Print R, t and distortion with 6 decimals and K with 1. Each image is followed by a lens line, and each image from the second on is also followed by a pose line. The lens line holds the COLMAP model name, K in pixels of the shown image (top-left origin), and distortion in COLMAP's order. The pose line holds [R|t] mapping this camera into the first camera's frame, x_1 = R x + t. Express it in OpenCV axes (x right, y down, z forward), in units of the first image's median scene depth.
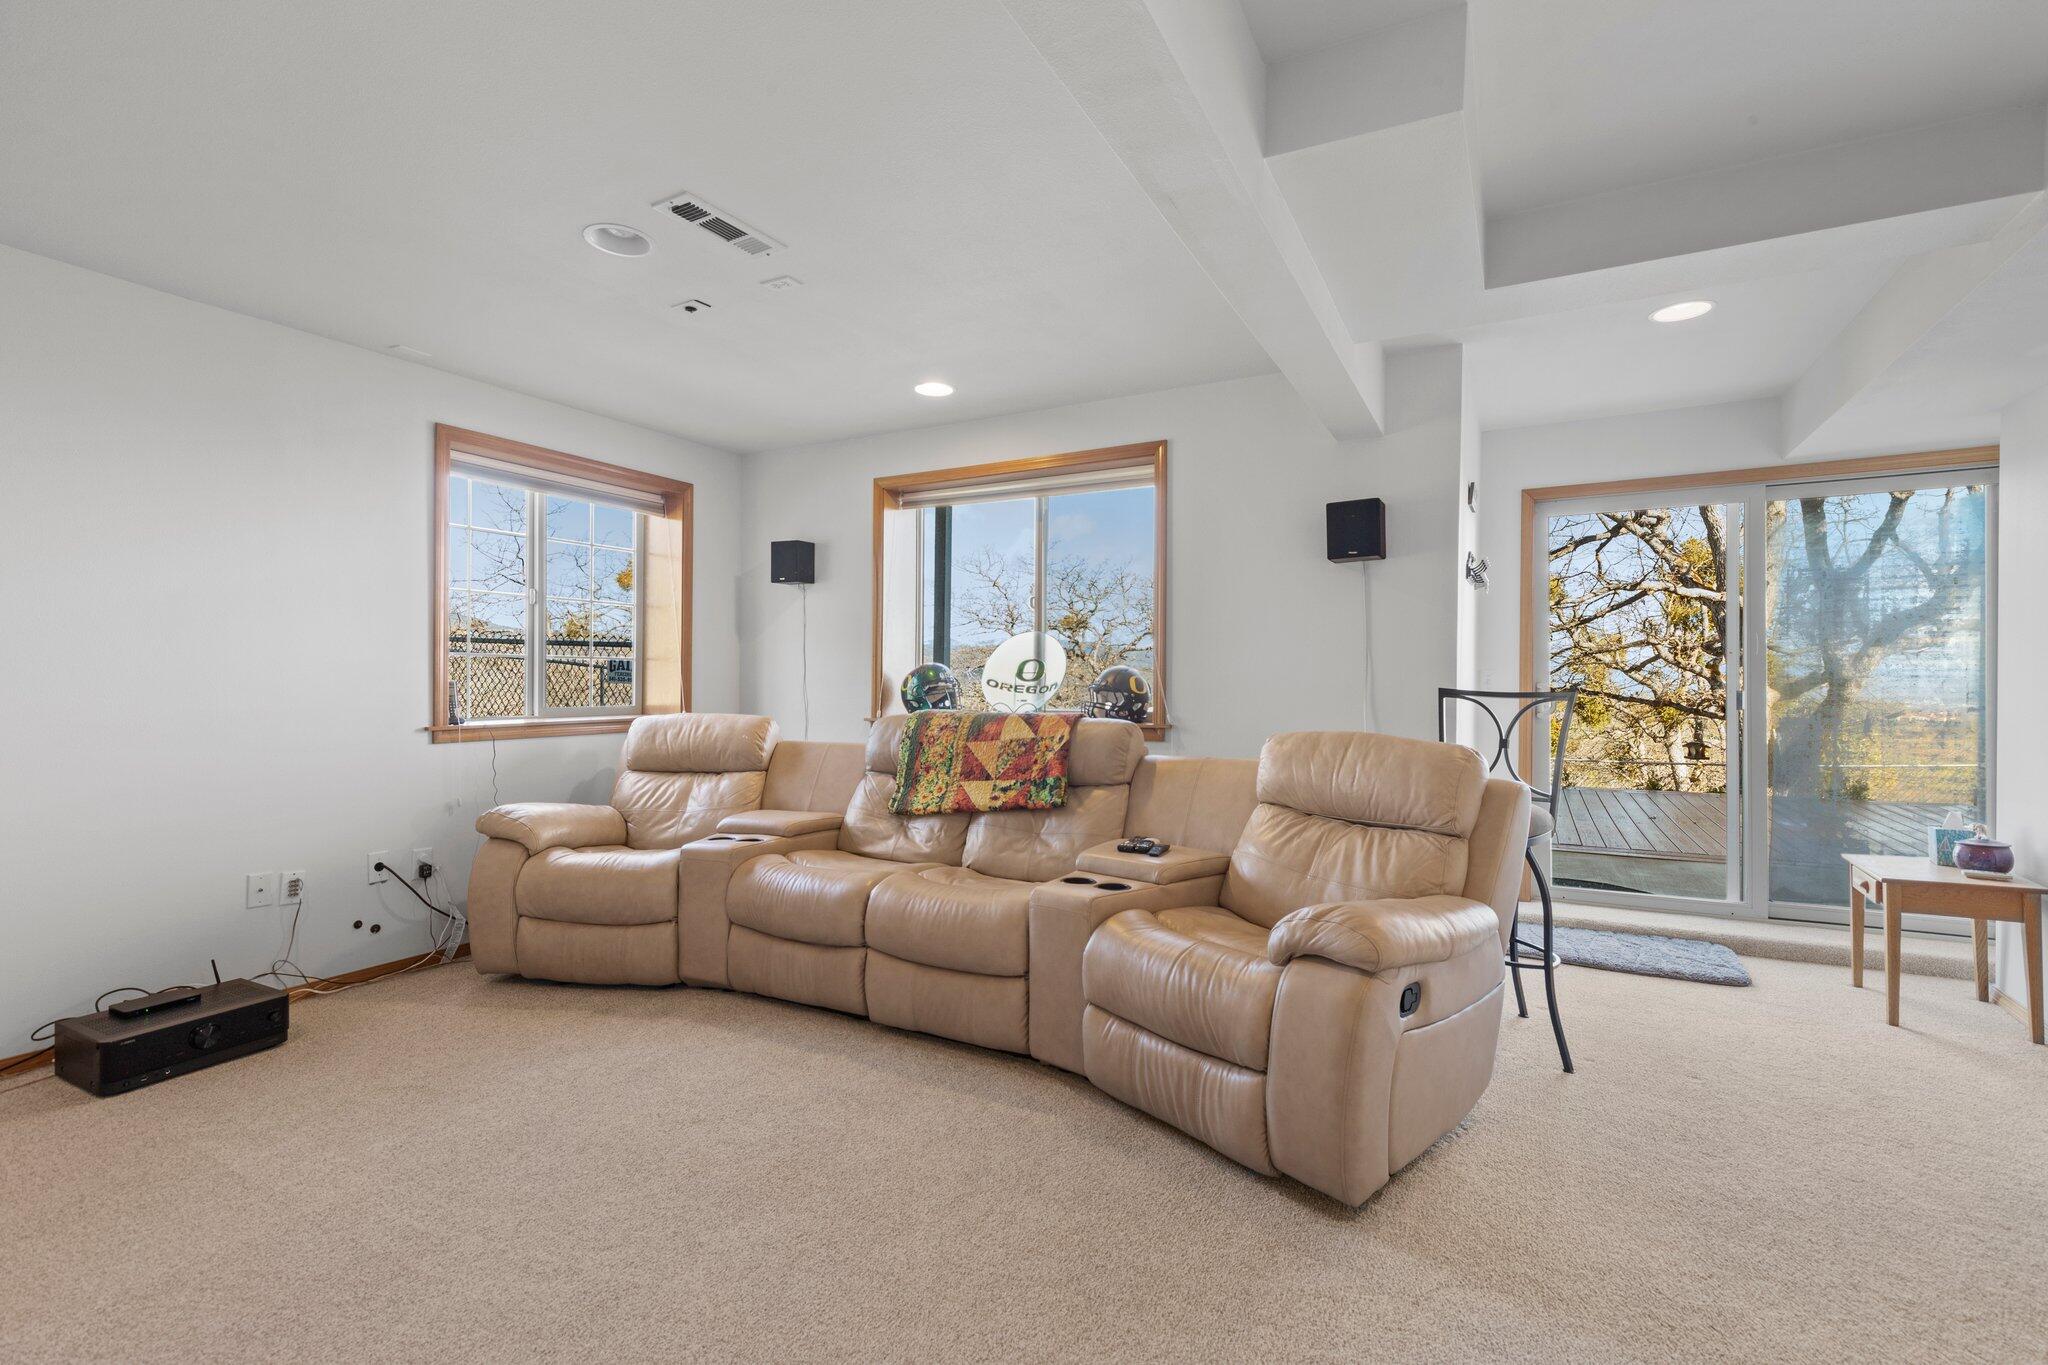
lens RADIAL K [[910.1, 0, 1037.9], [0, 910.1, 683.6], [0, 0, 1]] dist [0.004704, -0.001318]
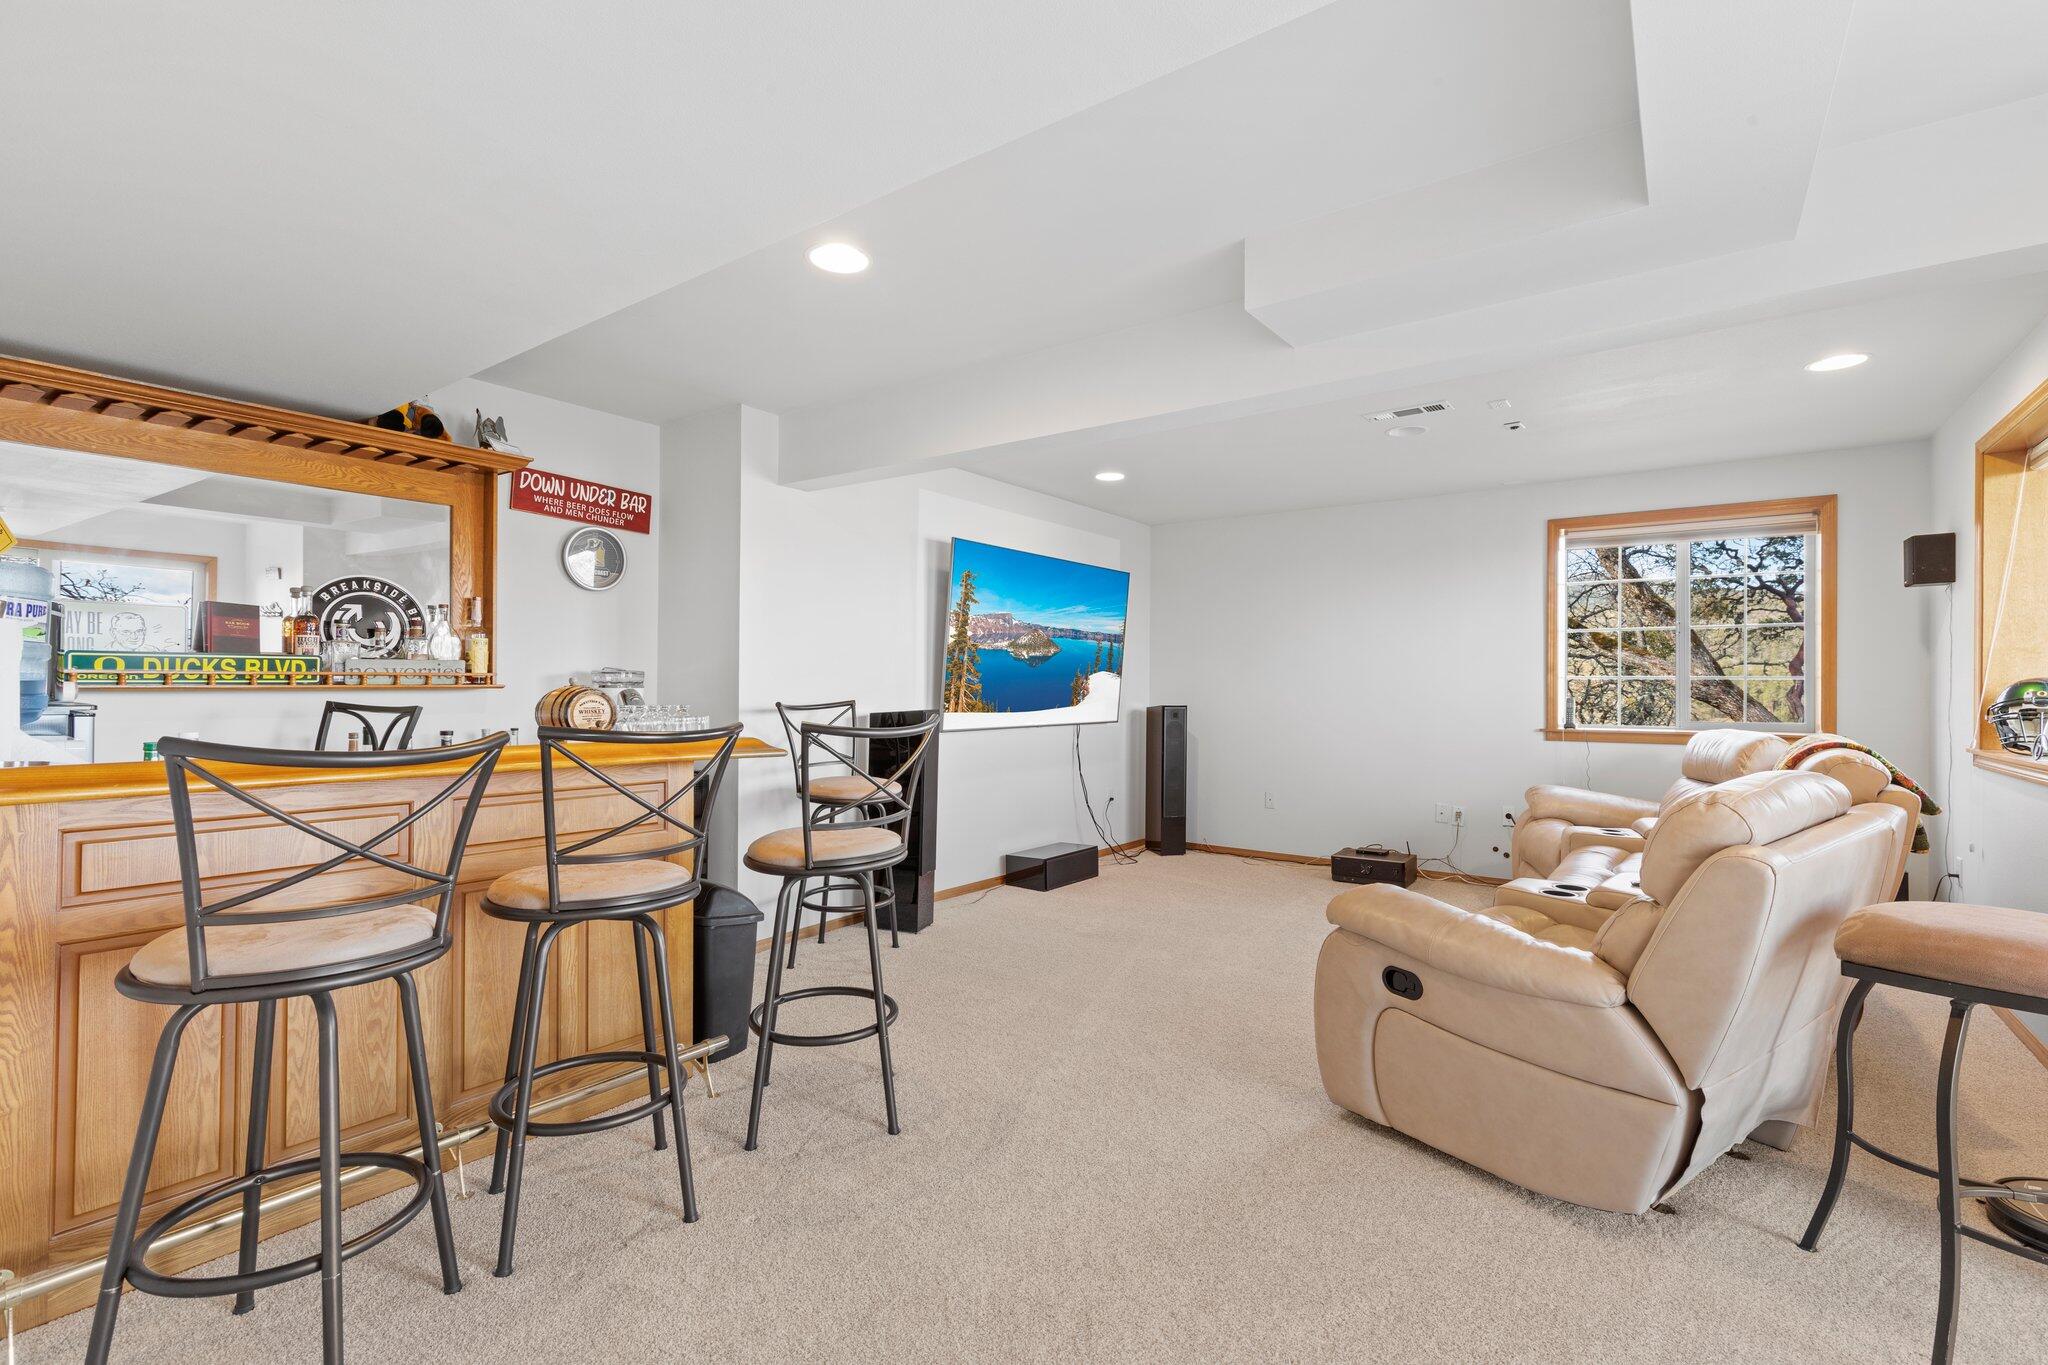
lens RADIAL K [[910.1, 0, 1037.9], [0, 910.1, 683.6], [0, 0, 1]] dist [0.004704, -0.001318]
pose [[-0.138095, -0.016113, -0.990288, 0.884443], [-0.016194, 0.999771, -0.014009, 0.009056], [0.990287, 0.014102, -0.138325, 0.394947]]
